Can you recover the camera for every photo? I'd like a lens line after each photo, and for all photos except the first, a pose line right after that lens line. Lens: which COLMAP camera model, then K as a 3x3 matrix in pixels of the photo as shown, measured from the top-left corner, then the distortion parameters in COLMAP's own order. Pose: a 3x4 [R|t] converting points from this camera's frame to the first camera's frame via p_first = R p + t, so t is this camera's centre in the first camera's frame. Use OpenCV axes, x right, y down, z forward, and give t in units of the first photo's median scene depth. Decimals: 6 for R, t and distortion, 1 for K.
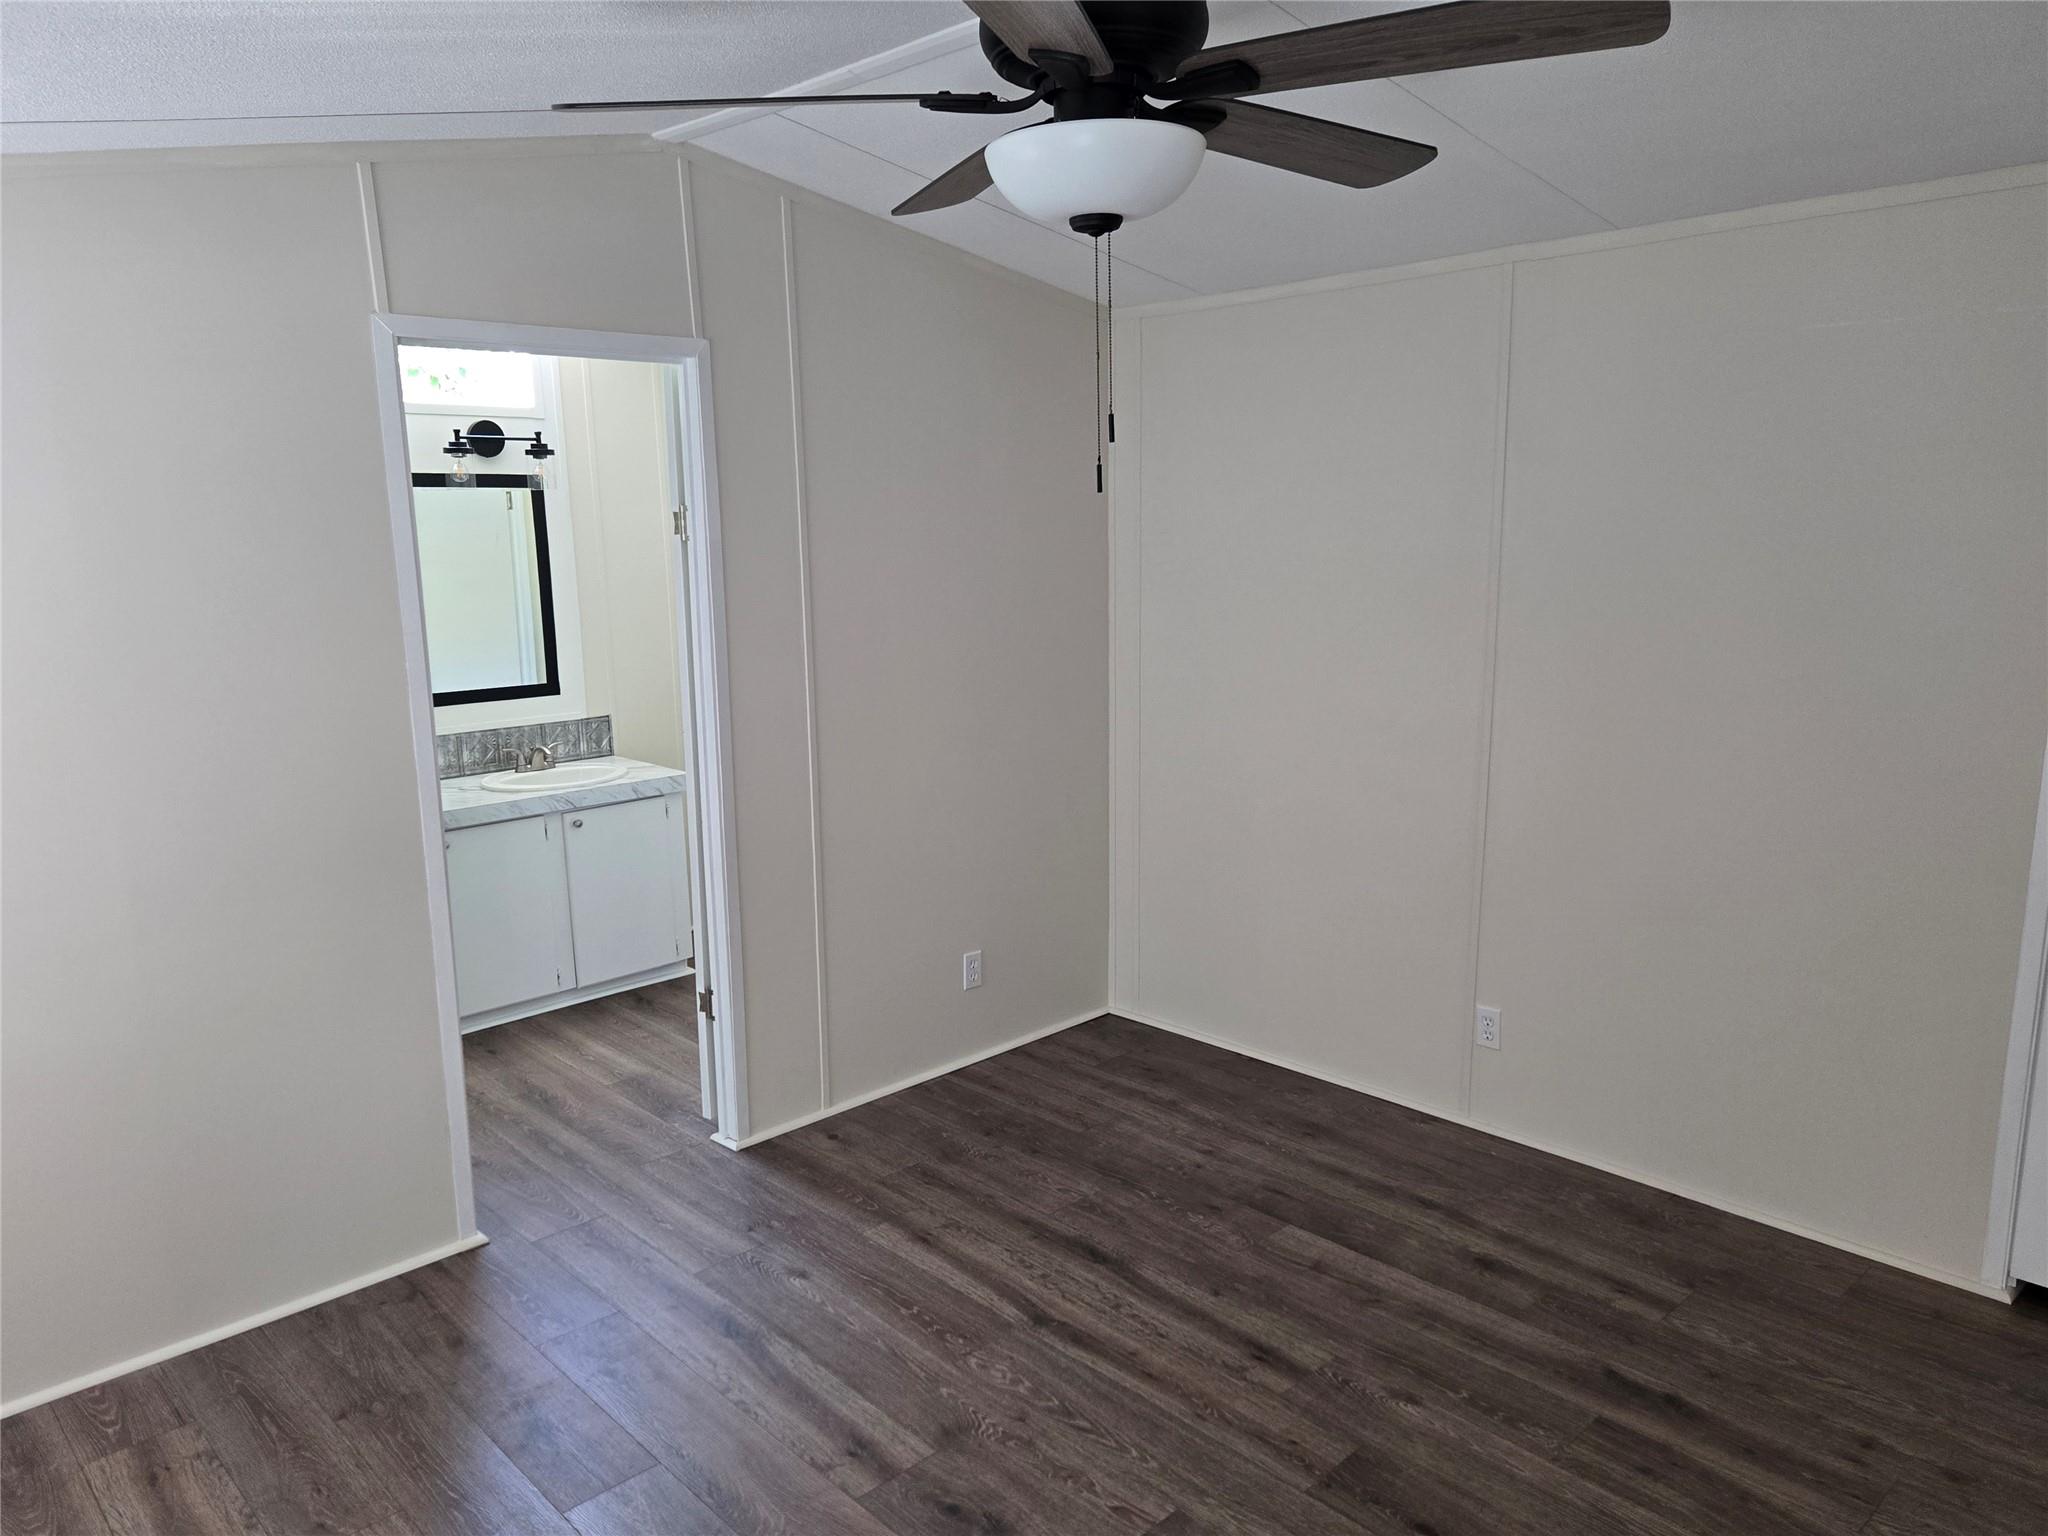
lens RADIAL K [[1440.8, 0, 1028.3], [0, 1440.8, 767.8], [0, 0, 1]] dist [0.024926, -0.000319]
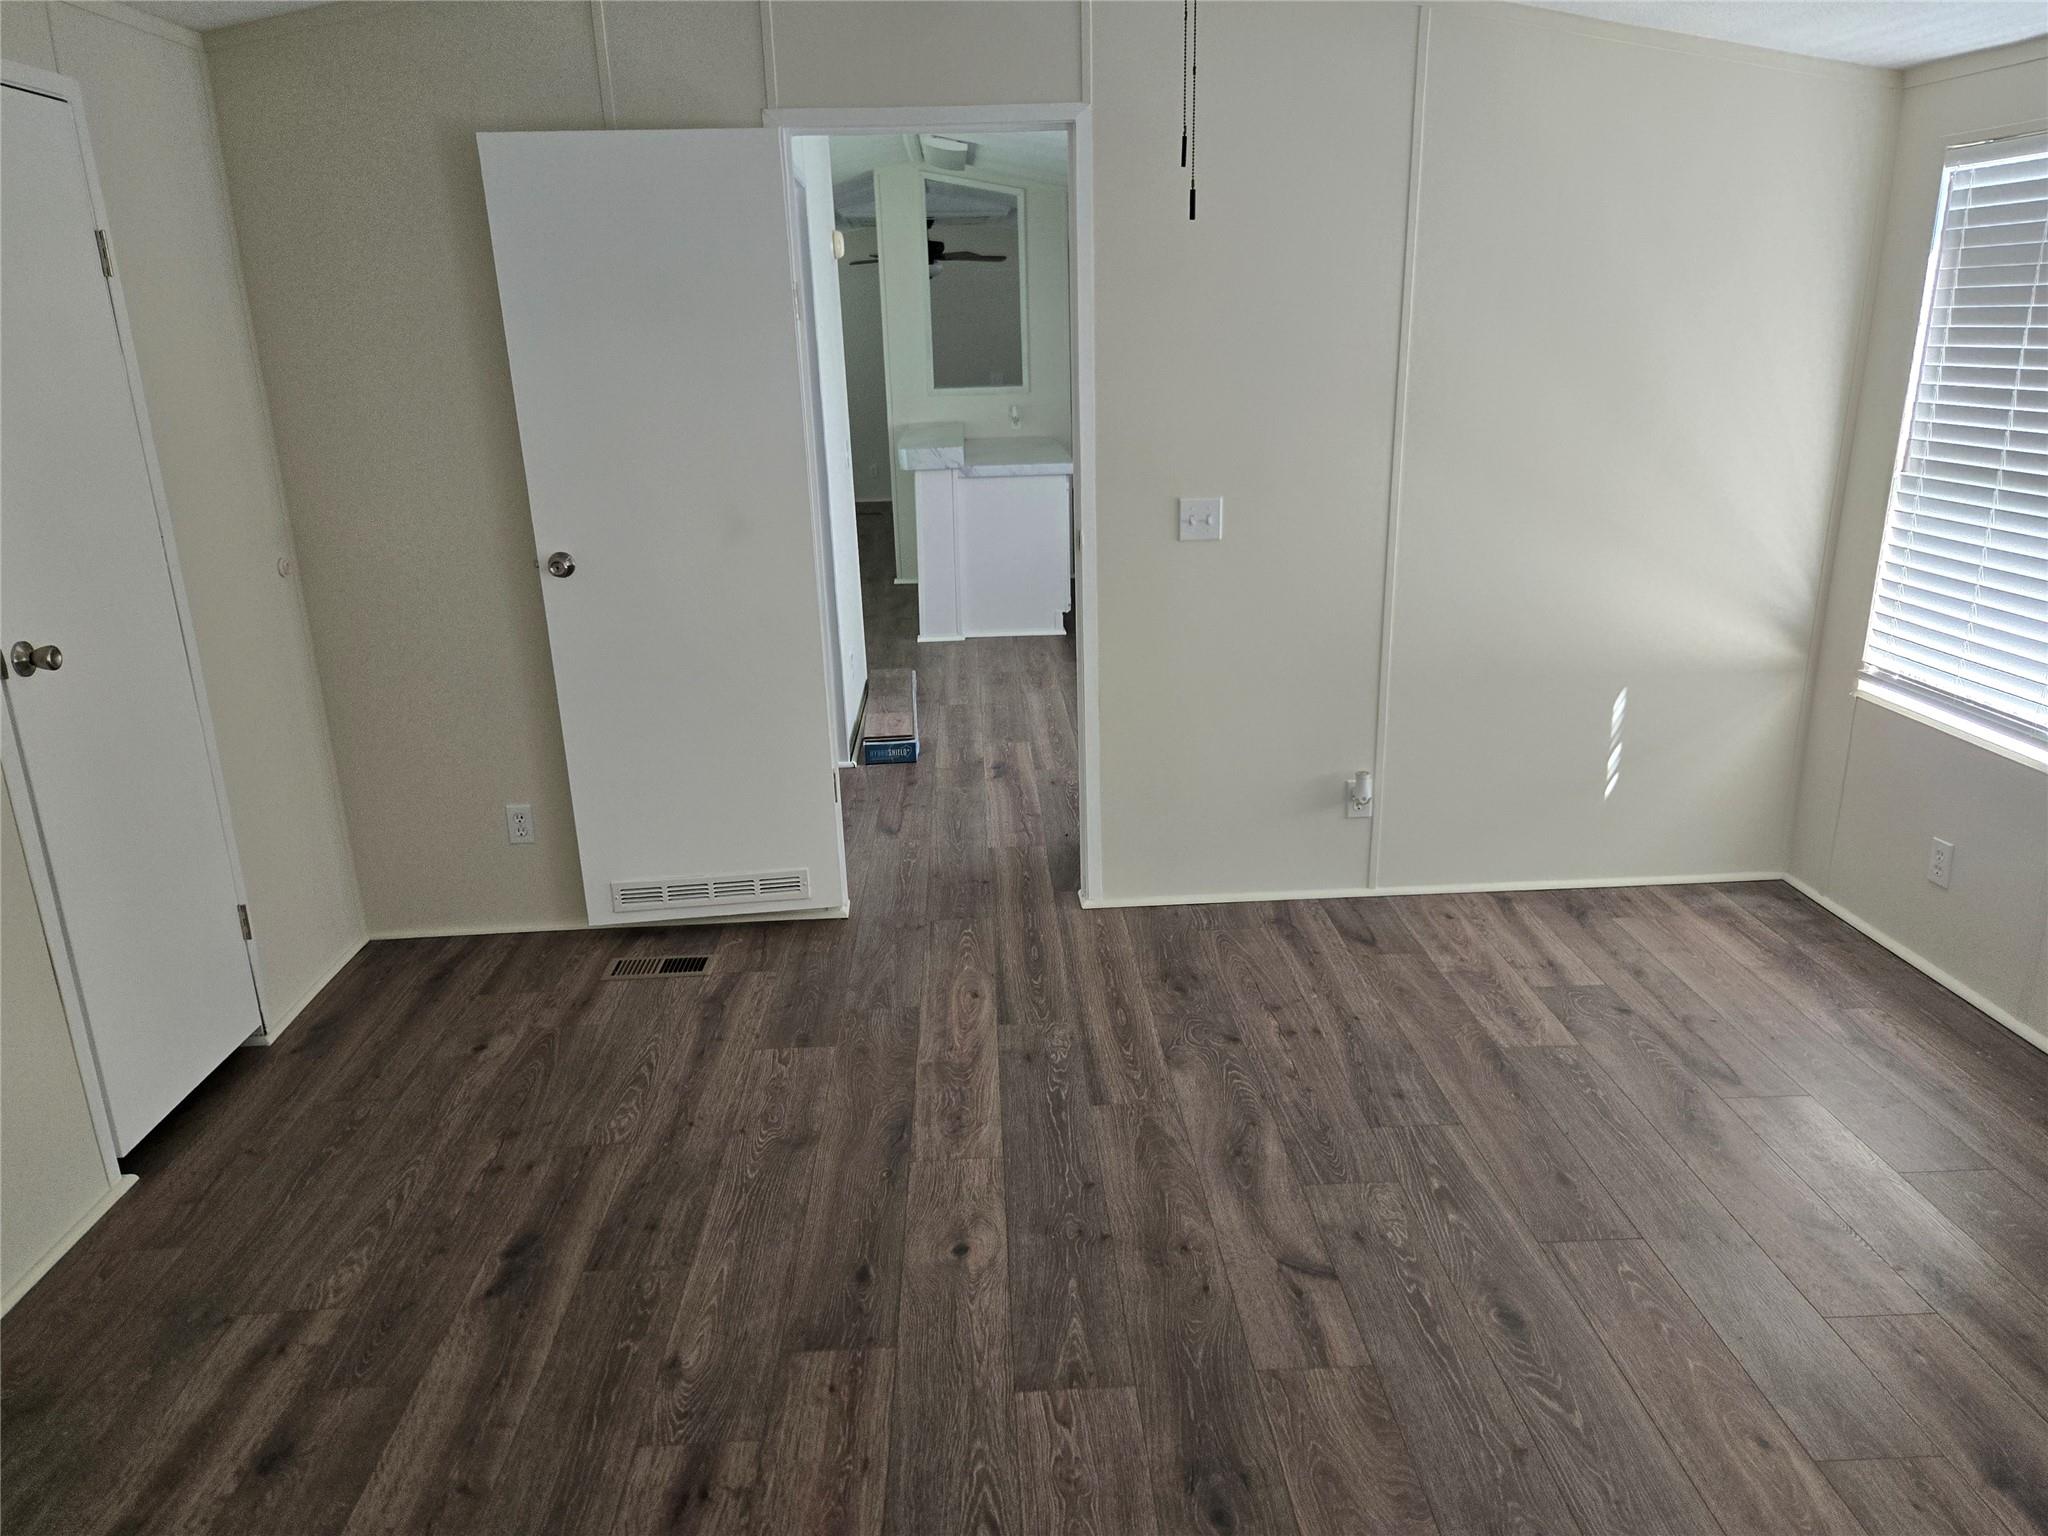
lens RADIAL K [[1440.8, 0, 1030.4], [0, 1440.8, 777.2], [0, 0, 1]] dist [0.024926, -0.000319]
pose [[-0.751321, -0.149263, 0.642835, -0.379094], [0.162143, 0.902476, 0.399057, -0.174340], [-0.639708, 0.404051, -0.653848, 1.261078]]
